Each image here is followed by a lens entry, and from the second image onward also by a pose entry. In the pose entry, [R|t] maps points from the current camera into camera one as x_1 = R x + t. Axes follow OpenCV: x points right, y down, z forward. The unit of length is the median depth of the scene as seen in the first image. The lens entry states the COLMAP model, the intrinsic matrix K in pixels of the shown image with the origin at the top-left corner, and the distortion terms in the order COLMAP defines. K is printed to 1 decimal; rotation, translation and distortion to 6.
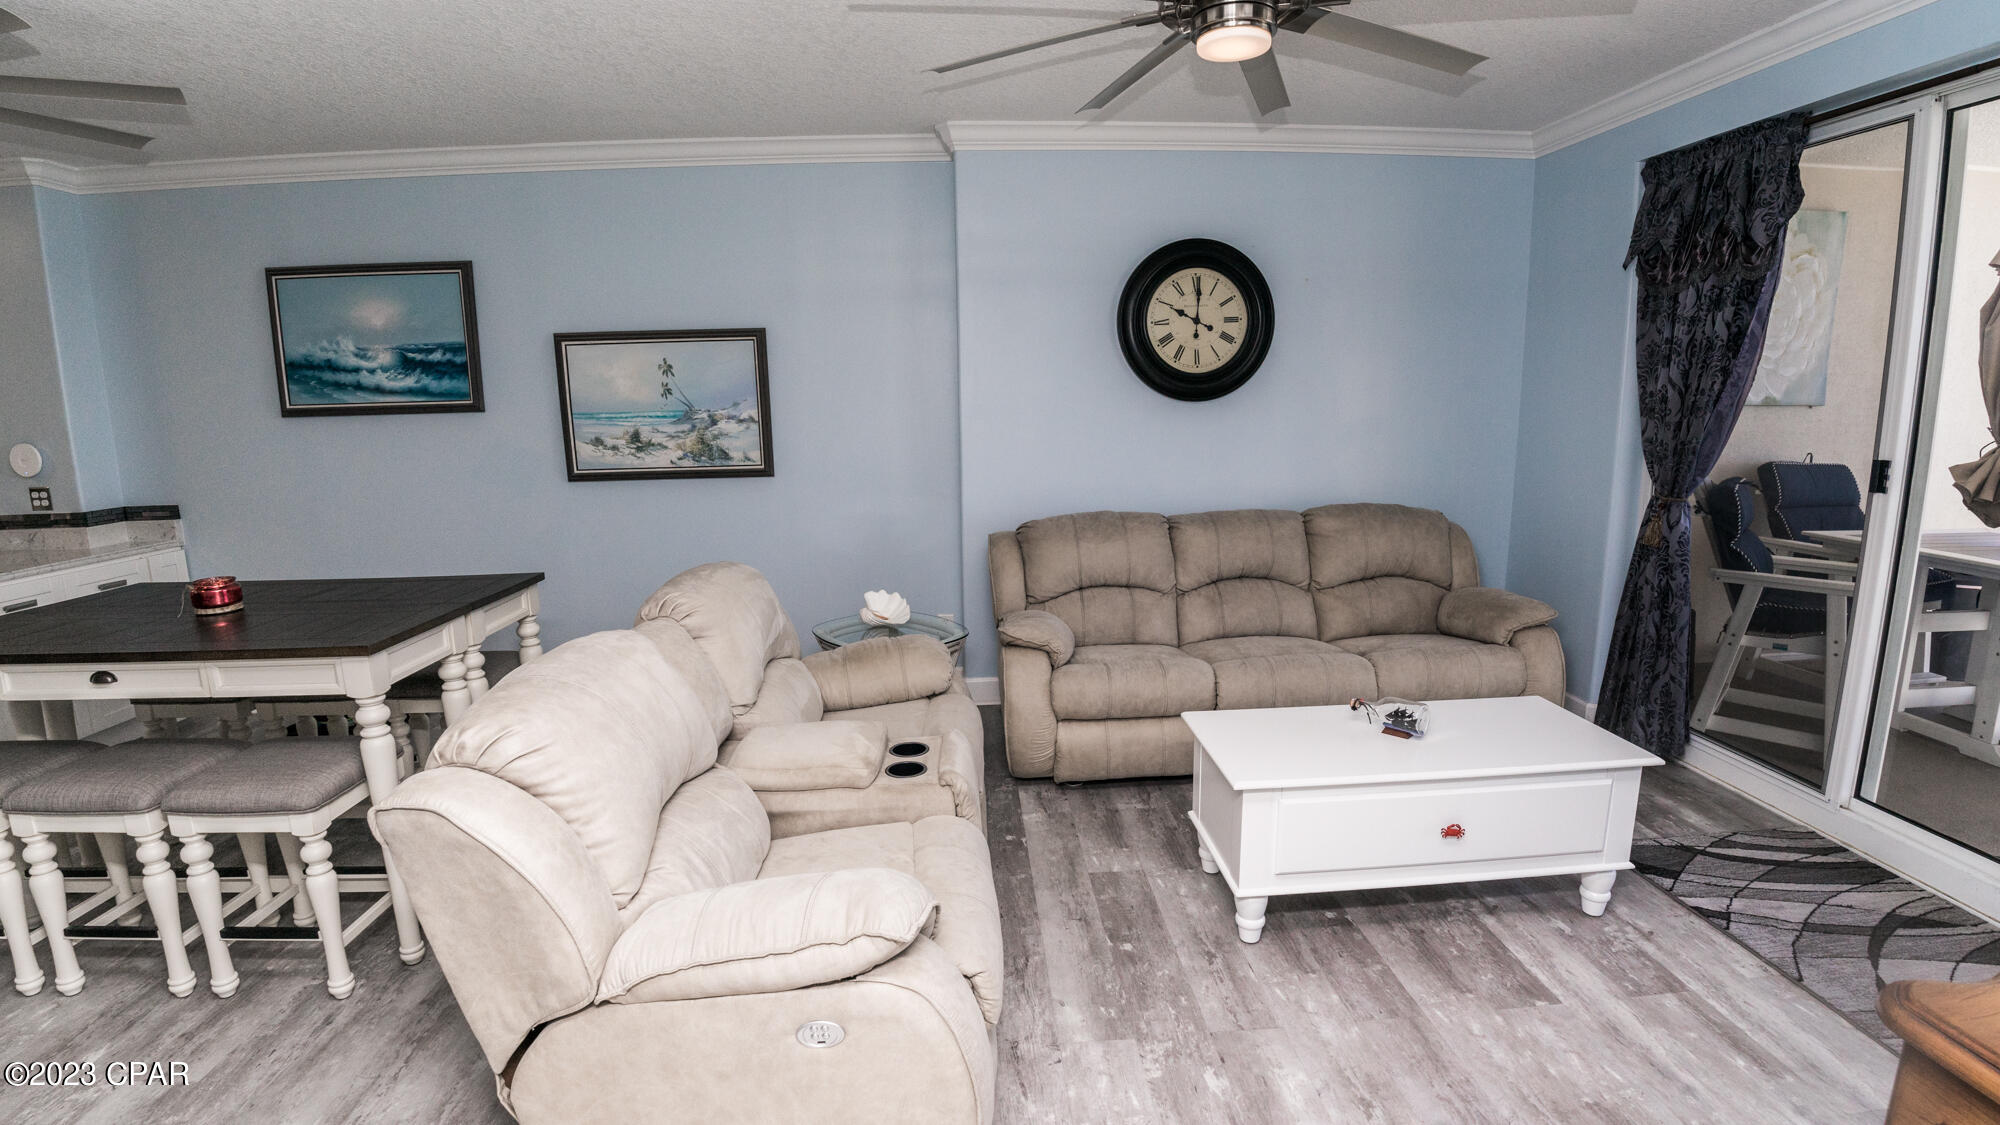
lens RADIAL K [[903.6, 0, 1003.1], [0, 903.6, 560.3], [0, 0, 1]] dist [-0.065985, 0.005318]
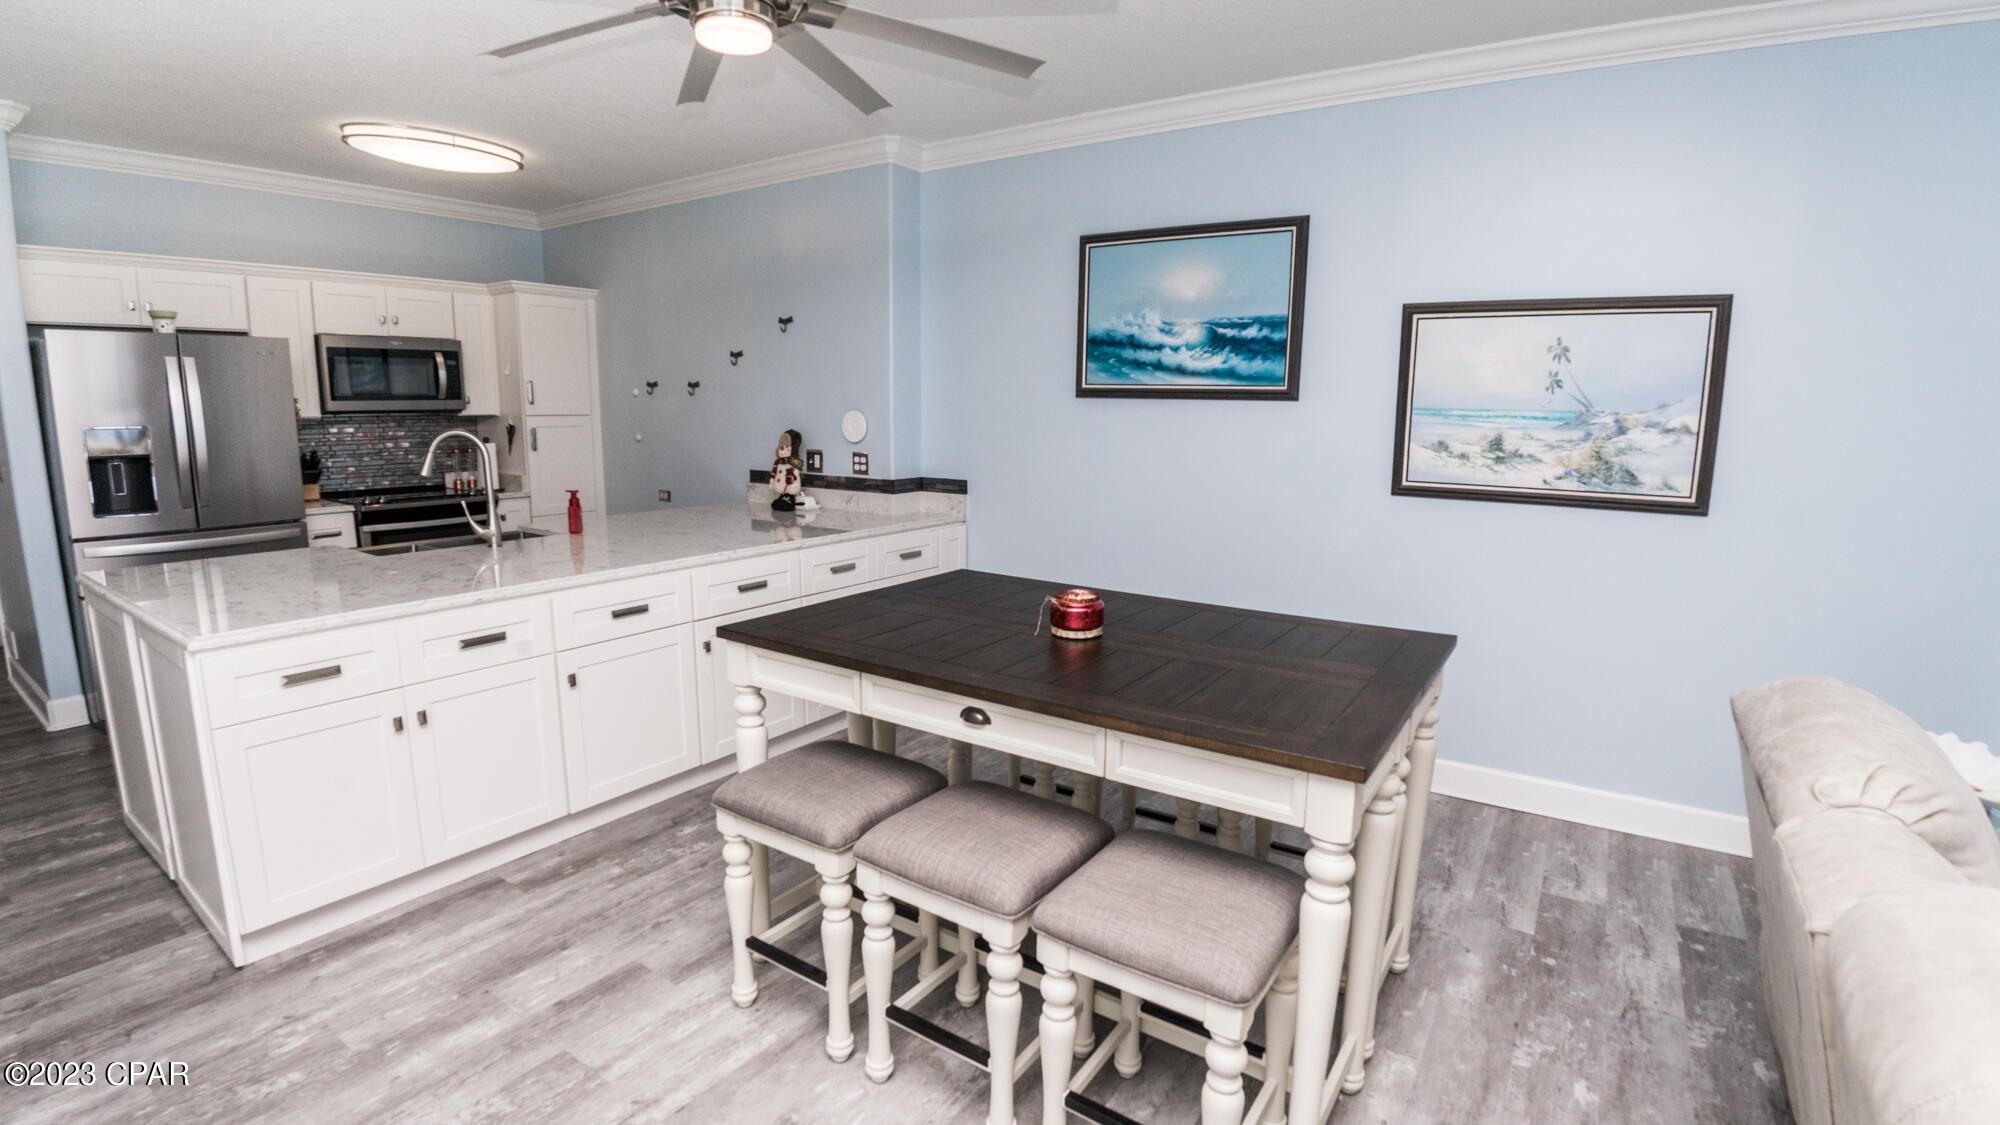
lens RADIAL K [[903.6, 0, 1005.0], [0, 903.6, 560.7], [0, 0, 1]] dist [-0.065985, 0.005318]
pose [[0.797144, 0.126953, -0.590292, -0.303223], [-0.128004, 0.990956, 0.040264, -0.020214], [0.590065, 0.043463, 0.806185, 0.180078]]
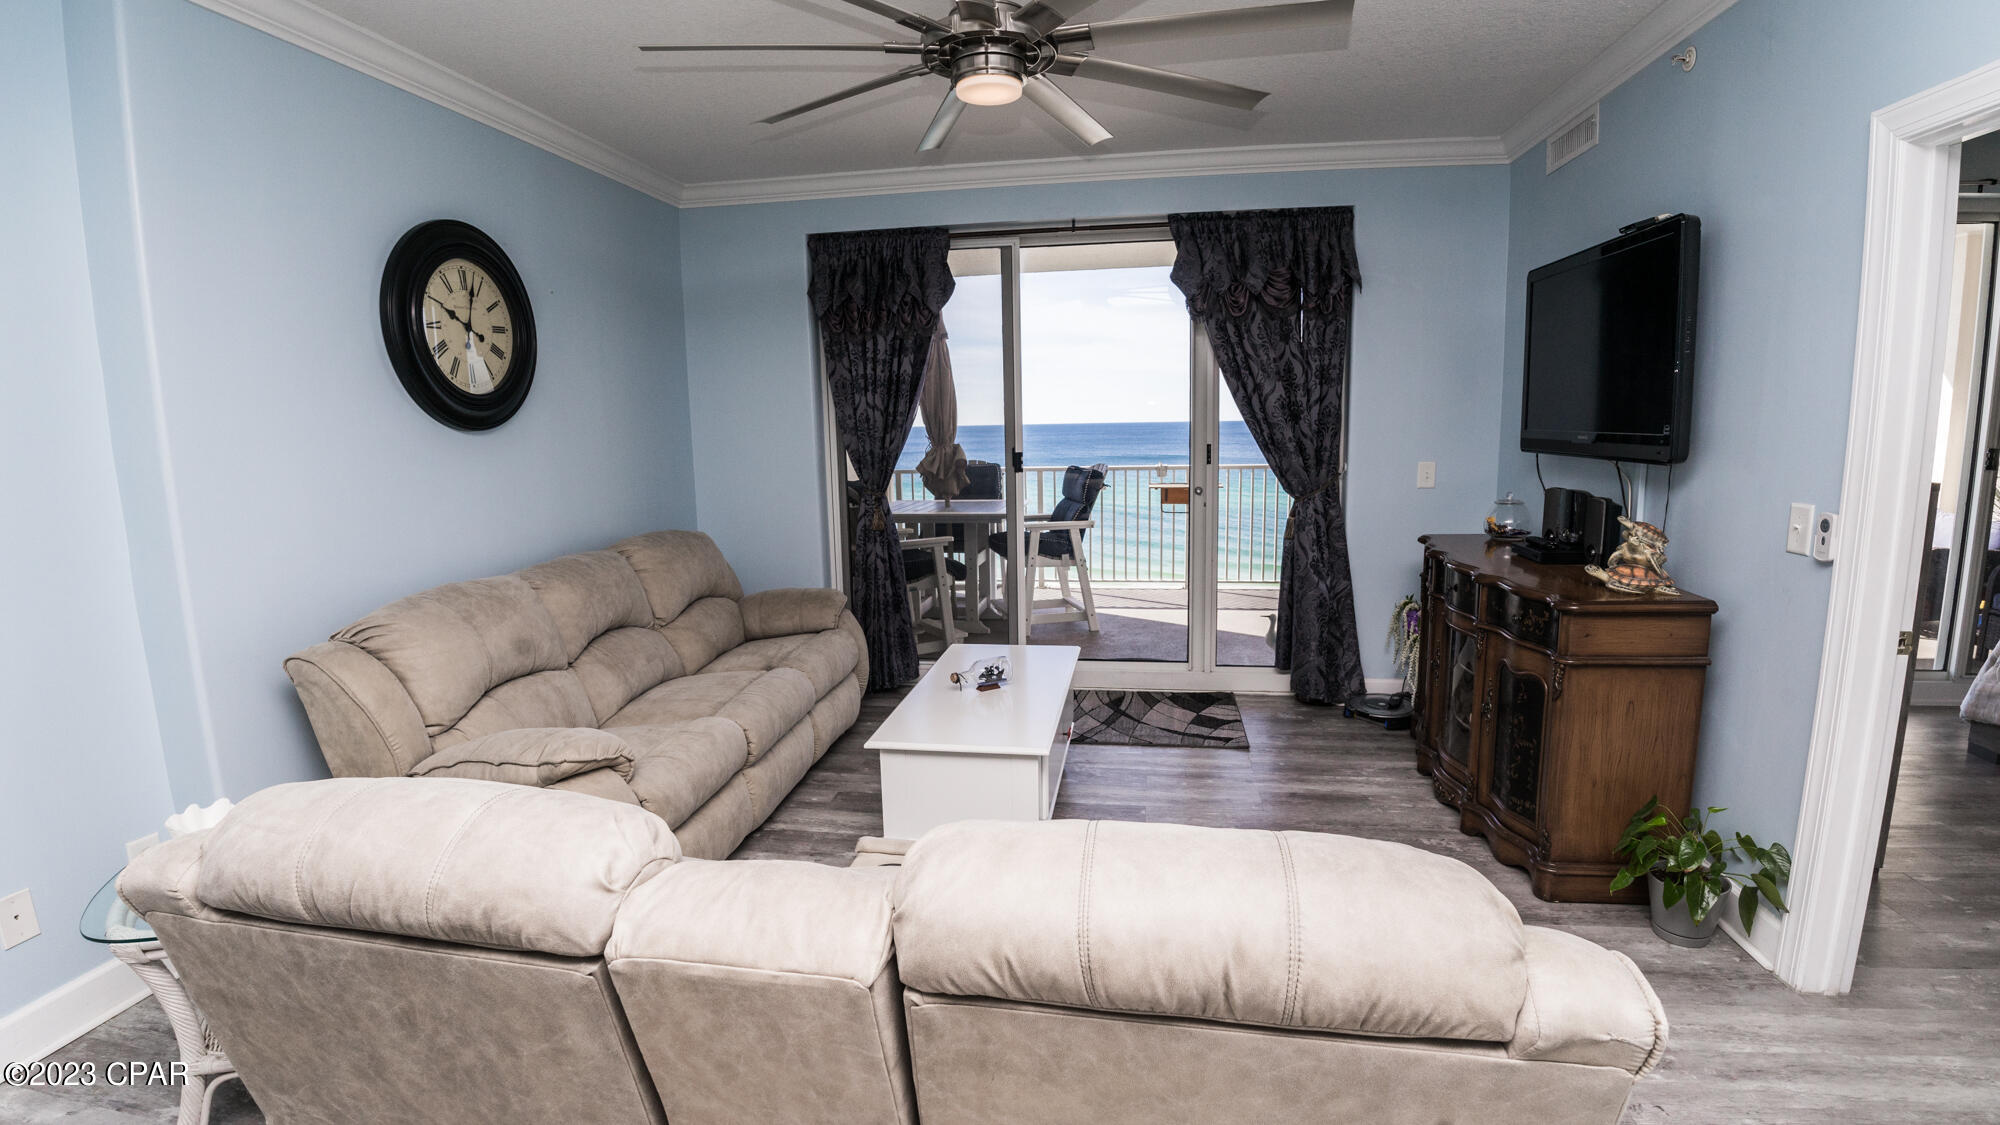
lens RADIAL K [[903.6, 0, 999.8], [0, 903.6, 558.0], [0, 0, 1]] dist [-0.065985, 0.005318]
pose [[0.215119, -0.136882, 0.966947, -0.449859], [0.187360, 0.977520, 0.096696, -0.059454], [-0.958447, 0.160367, 0.235929, 0.412970]]
